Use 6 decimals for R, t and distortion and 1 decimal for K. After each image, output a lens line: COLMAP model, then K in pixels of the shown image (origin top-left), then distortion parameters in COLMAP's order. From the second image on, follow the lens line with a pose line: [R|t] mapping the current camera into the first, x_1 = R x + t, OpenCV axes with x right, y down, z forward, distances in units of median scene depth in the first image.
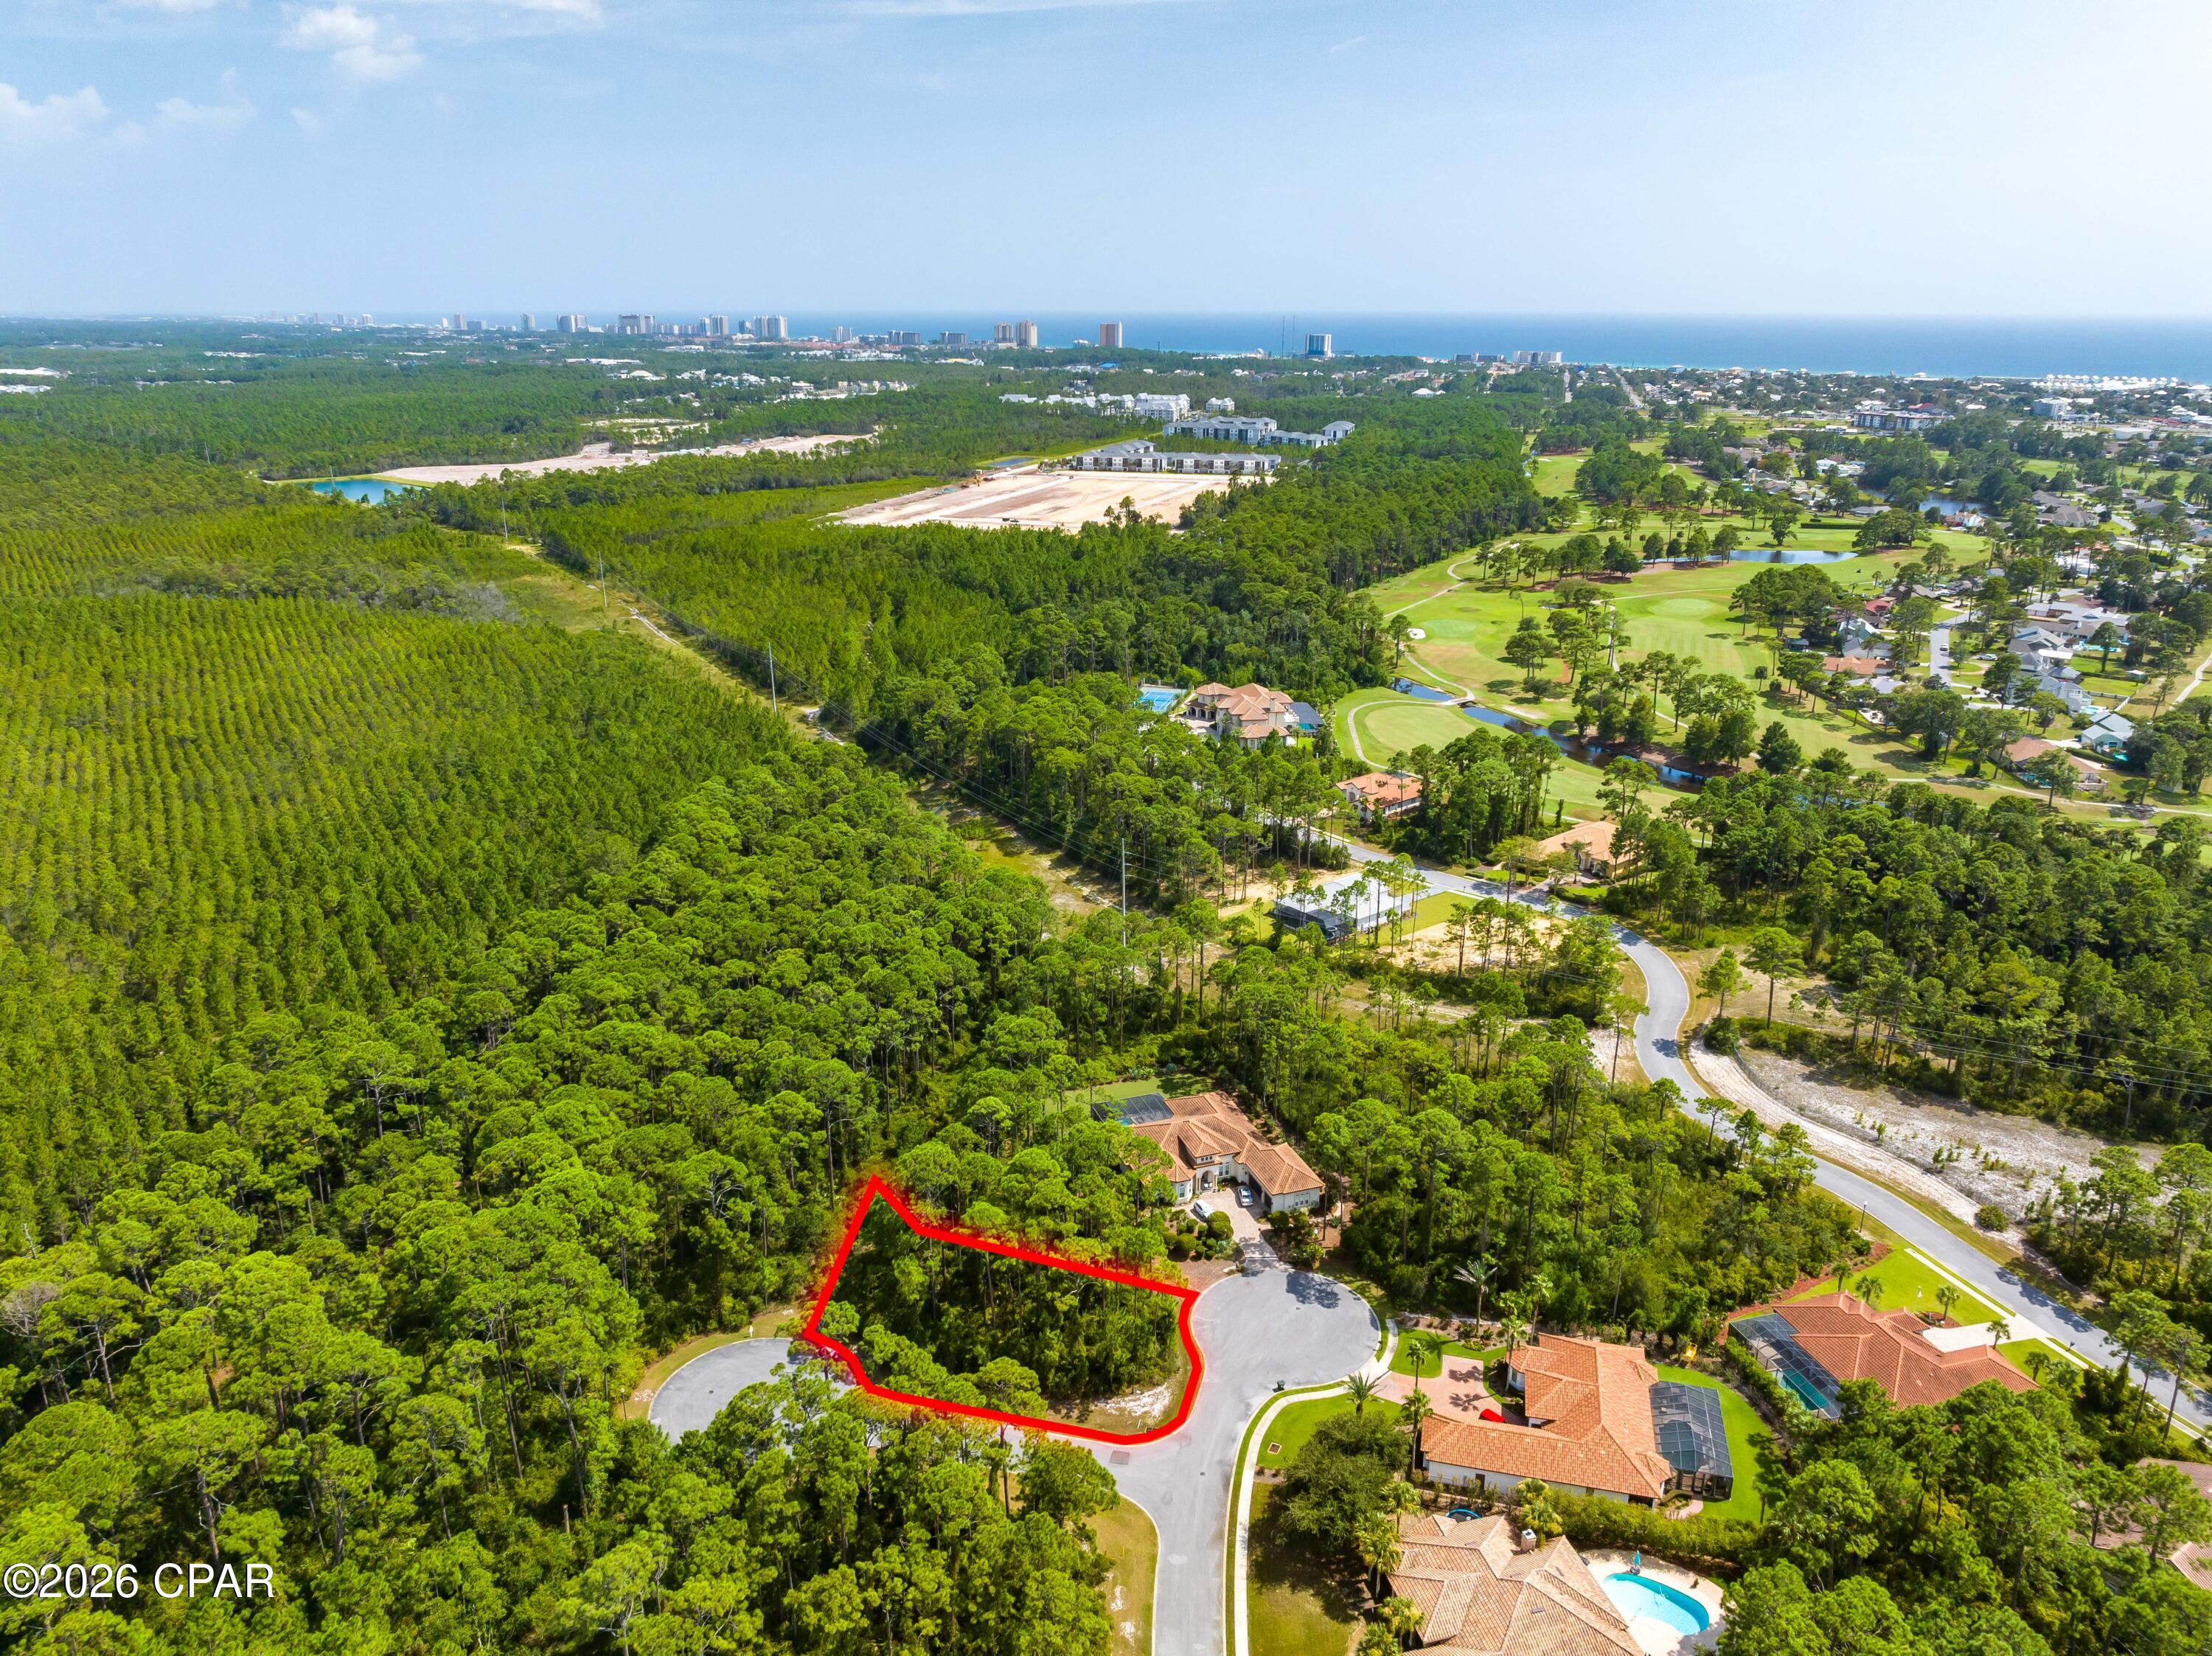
lens RADIAL K [[1547.6, 0, 1104.4], [0, 1547.6, 830.9], [0, 0, 1]] dist [-0.012019, 0.015857]
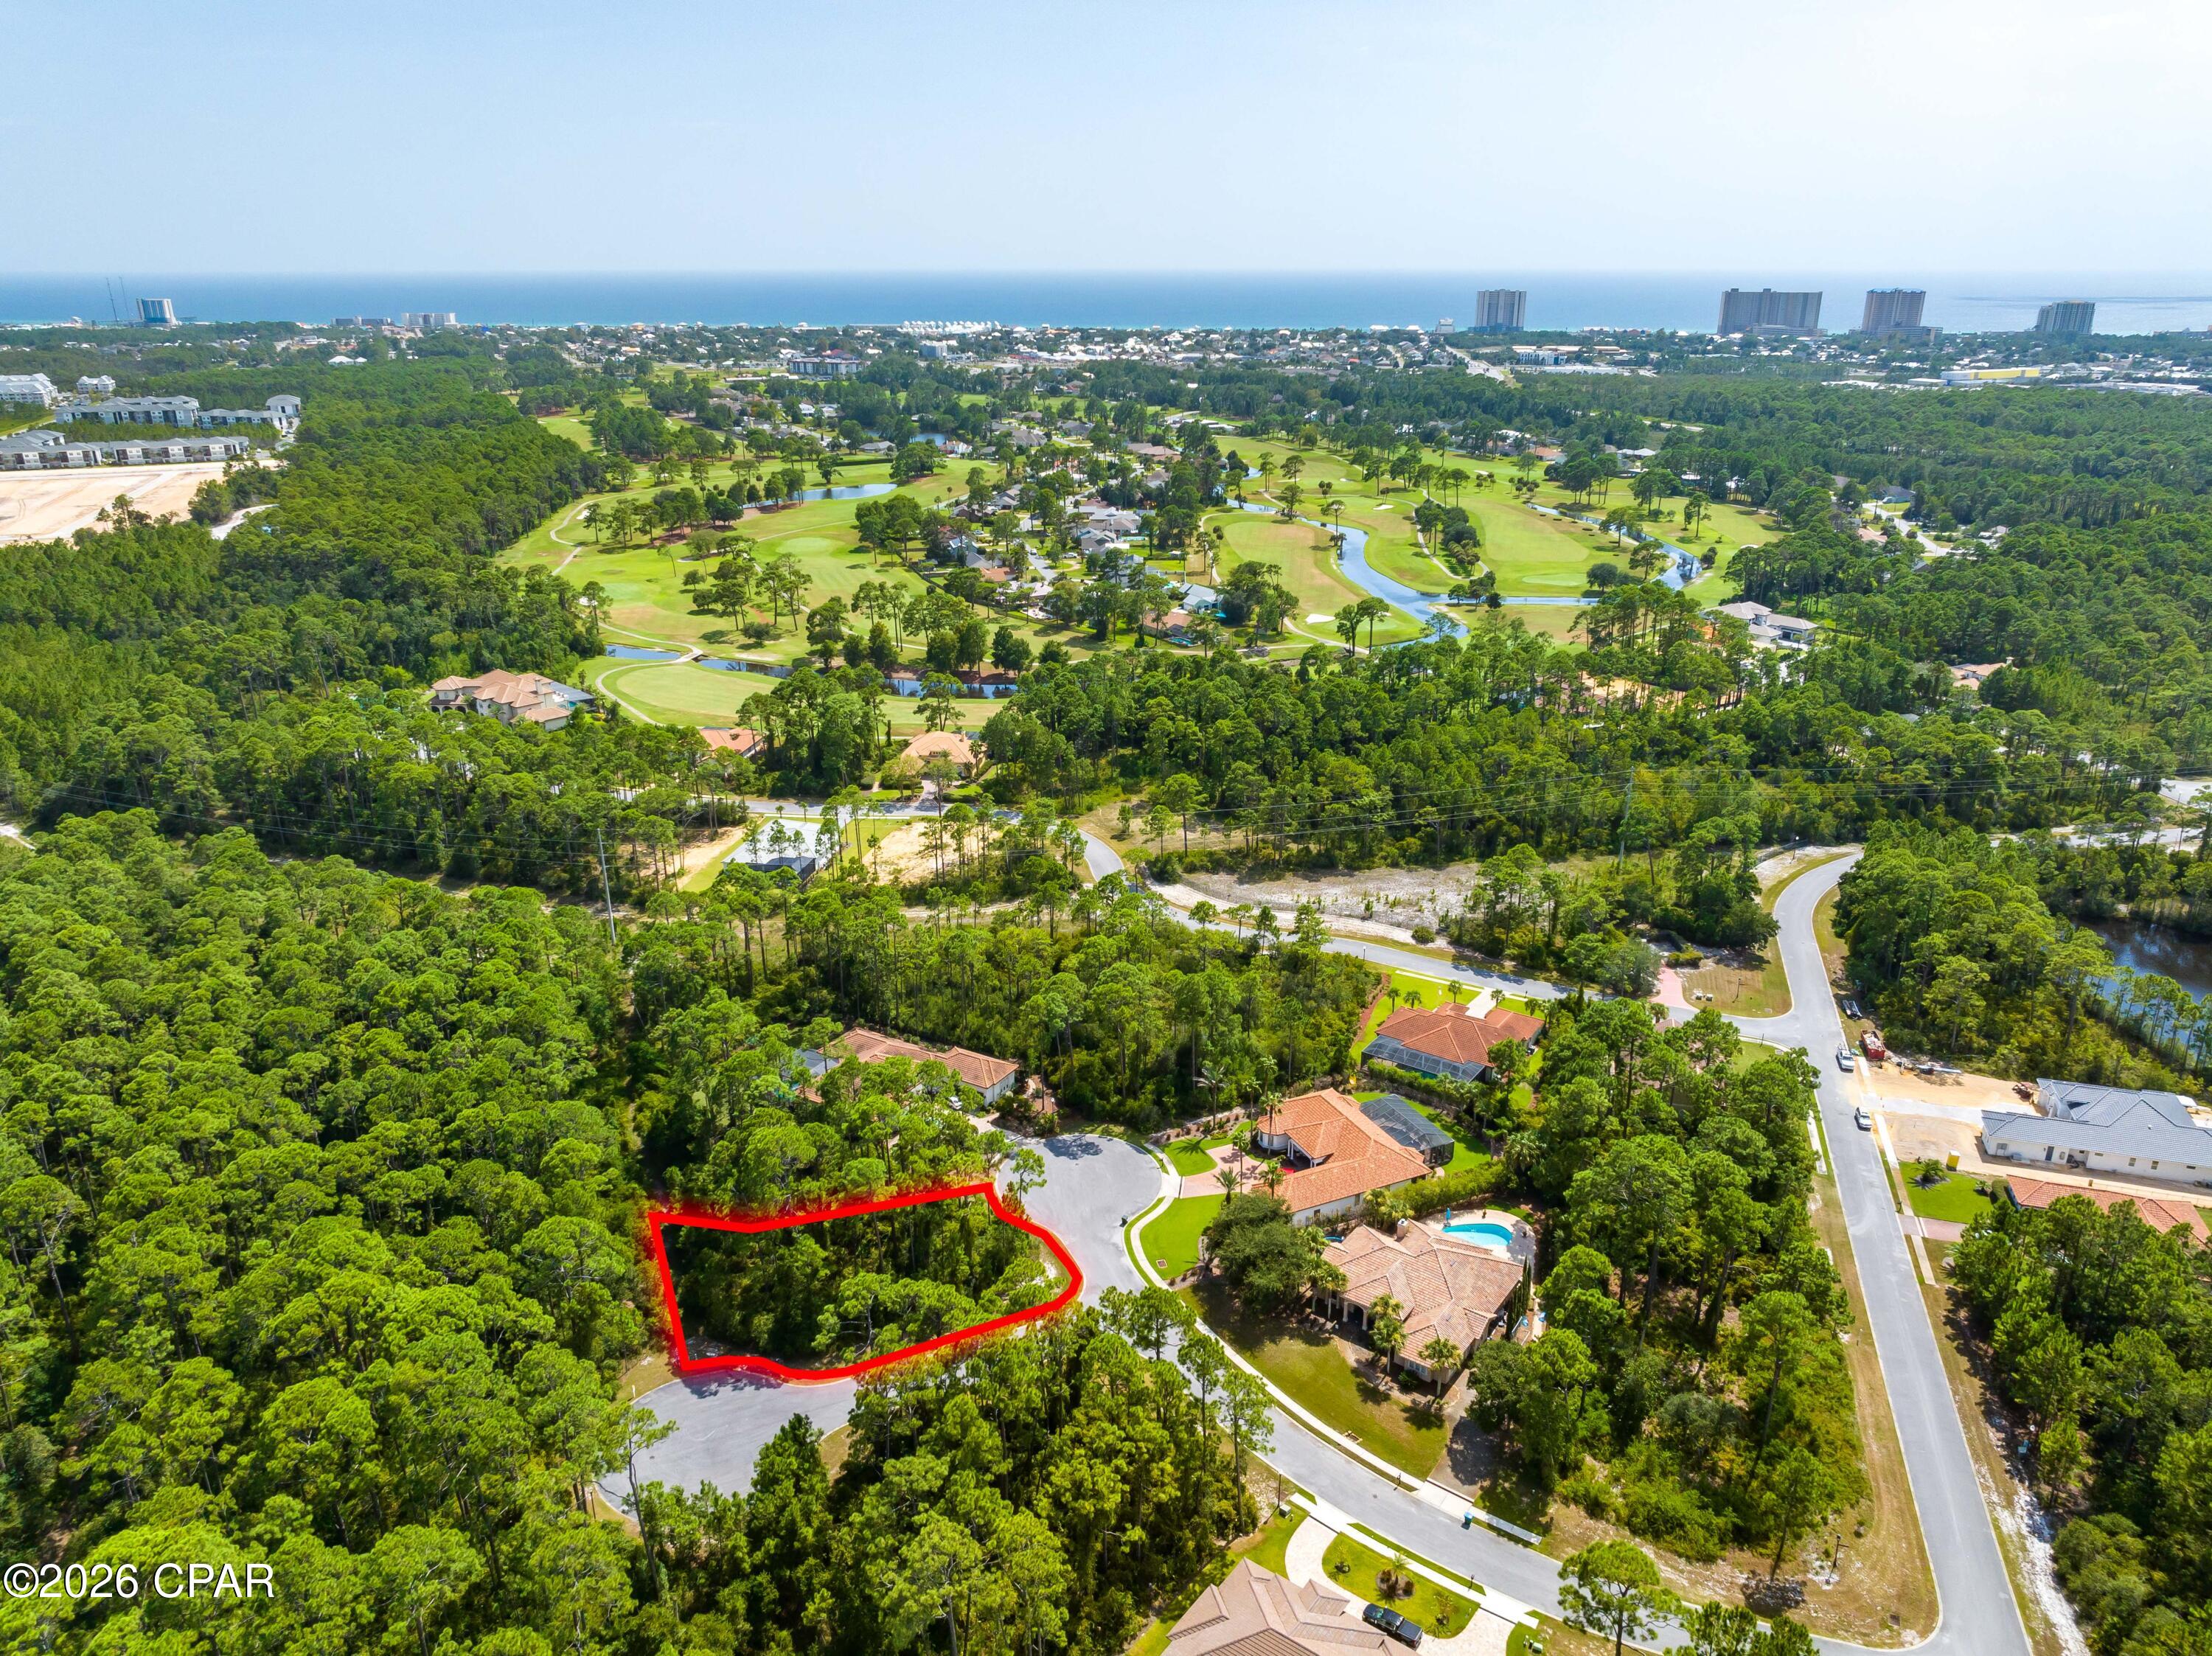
lens RADIAL K [[1547.6, 0, 1086.1], [0, 1547.6, 826.7], [0, 0, 1]] dist [-0.012019, 0.015857]
pose [[0.773875, -0.219178, 0.594204, -0.215074], [0.206050, 0.974299, 0.091026, -0.014519], [-0.598883, 0.051993, 0.799147, 0.035123]]
